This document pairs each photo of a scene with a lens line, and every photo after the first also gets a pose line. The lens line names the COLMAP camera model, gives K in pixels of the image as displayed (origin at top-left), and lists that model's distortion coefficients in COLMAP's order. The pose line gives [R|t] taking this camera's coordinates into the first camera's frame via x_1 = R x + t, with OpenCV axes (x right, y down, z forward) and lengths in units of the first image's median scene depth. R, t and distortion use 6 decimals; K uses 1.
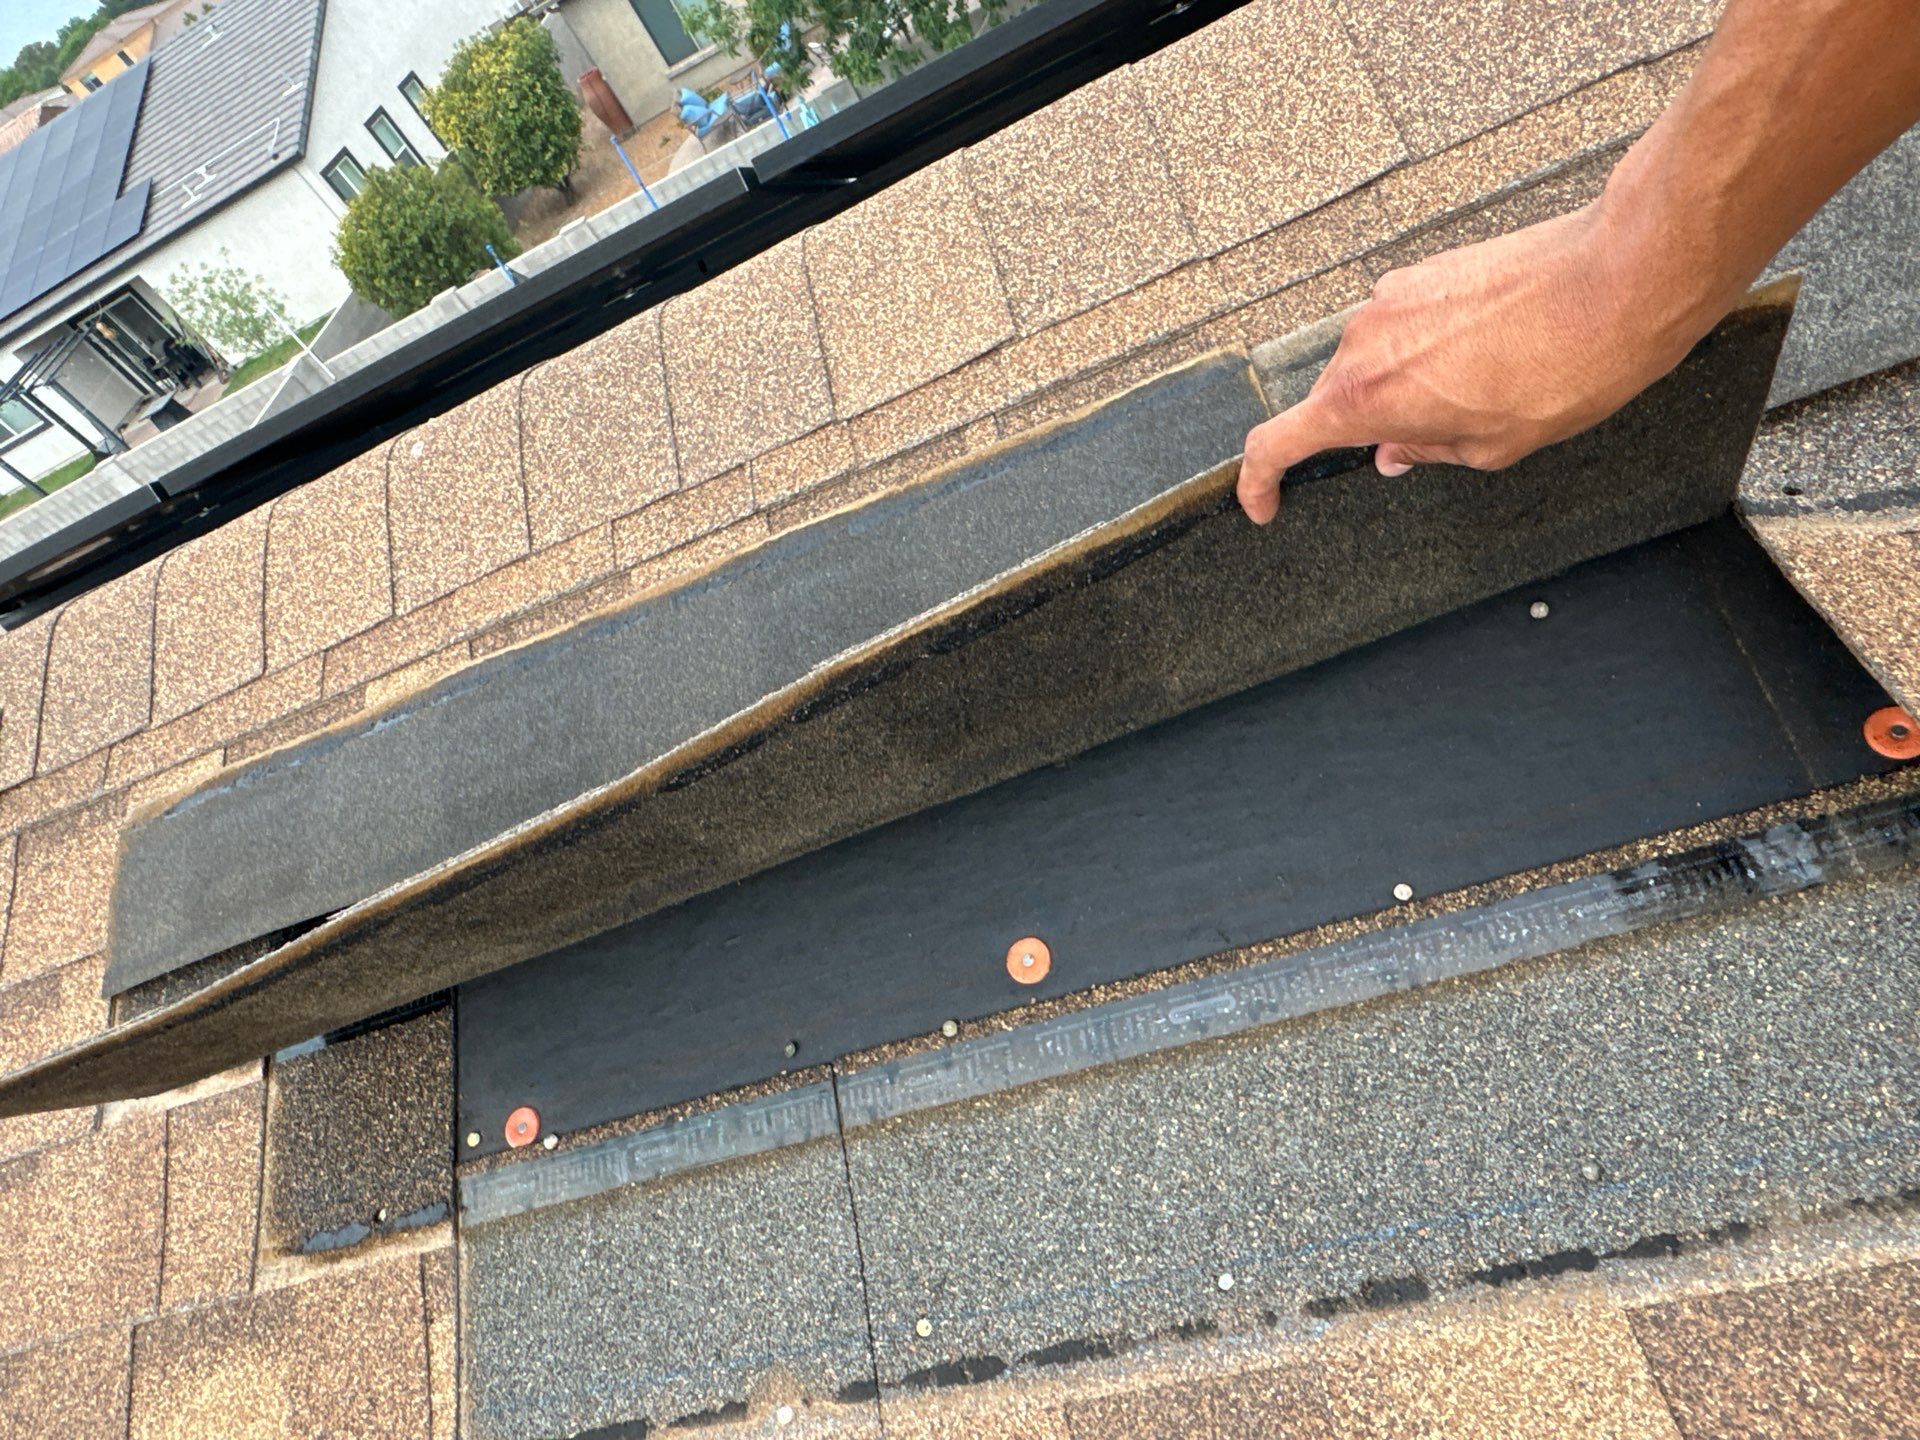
lens RADIAL K [[1194.2, 0, 969.9], [0, 1194.2, 714.7], [0, 0, 1]] dist [-0.008409, 0.006036]
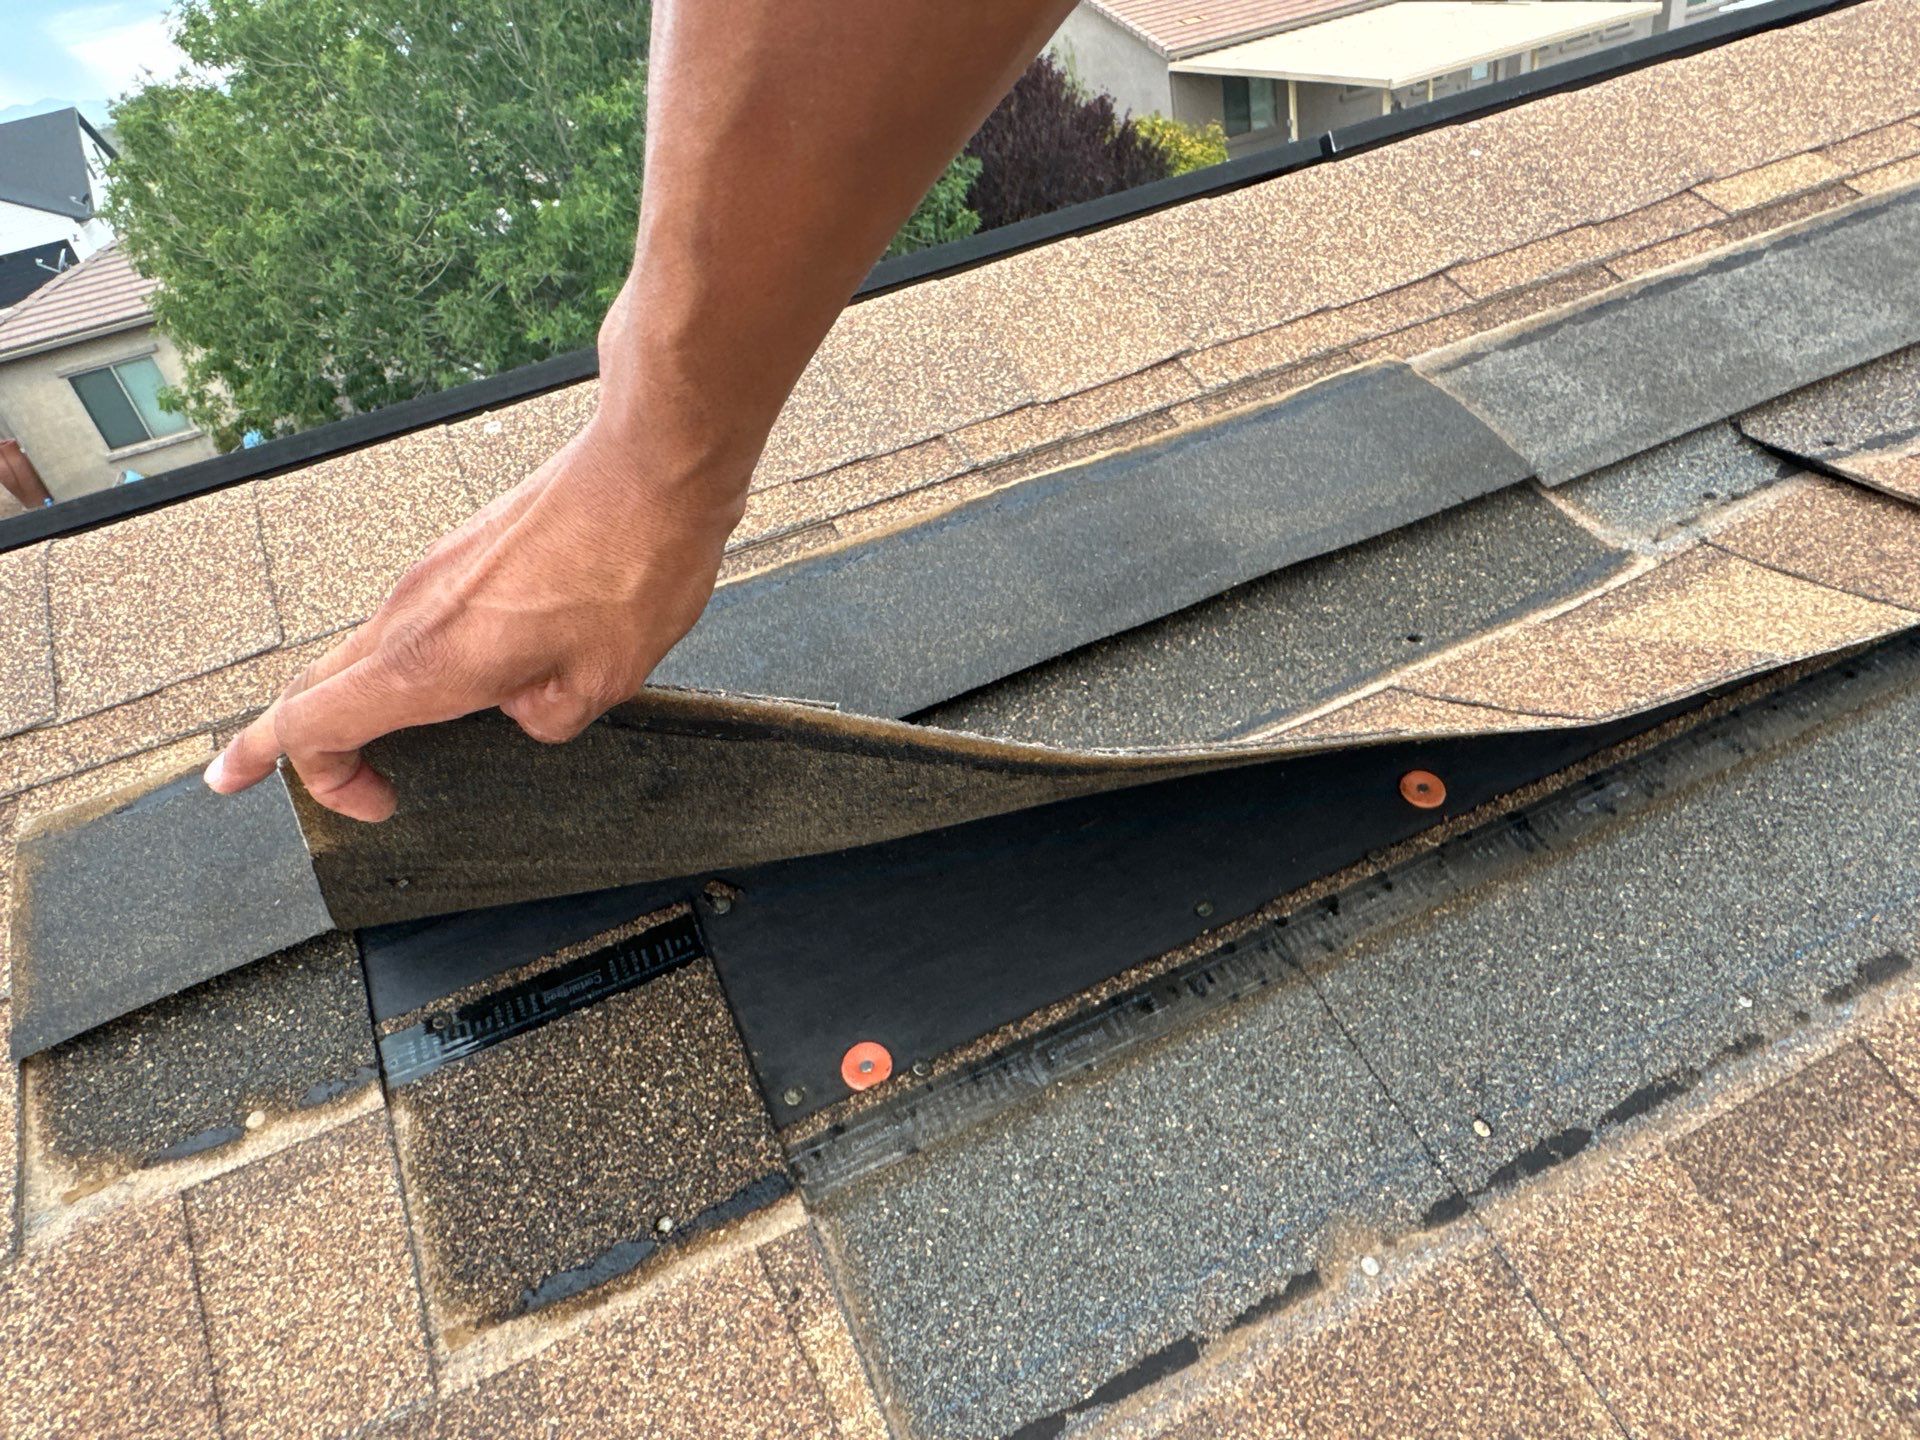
lens RADIAL K [[1194.2, 0, 966.2], [0, 1194.2, 719.8], [0, 0, 1]] dist [-0.008409, 0.006036]
pose [[0.910423, 0.046433, 0.411063, -0.644361], [0.094095, 0.944390, -0.315077, 0.381646], [-0.402834, 0.325533, 0.855426, 0.221797]]
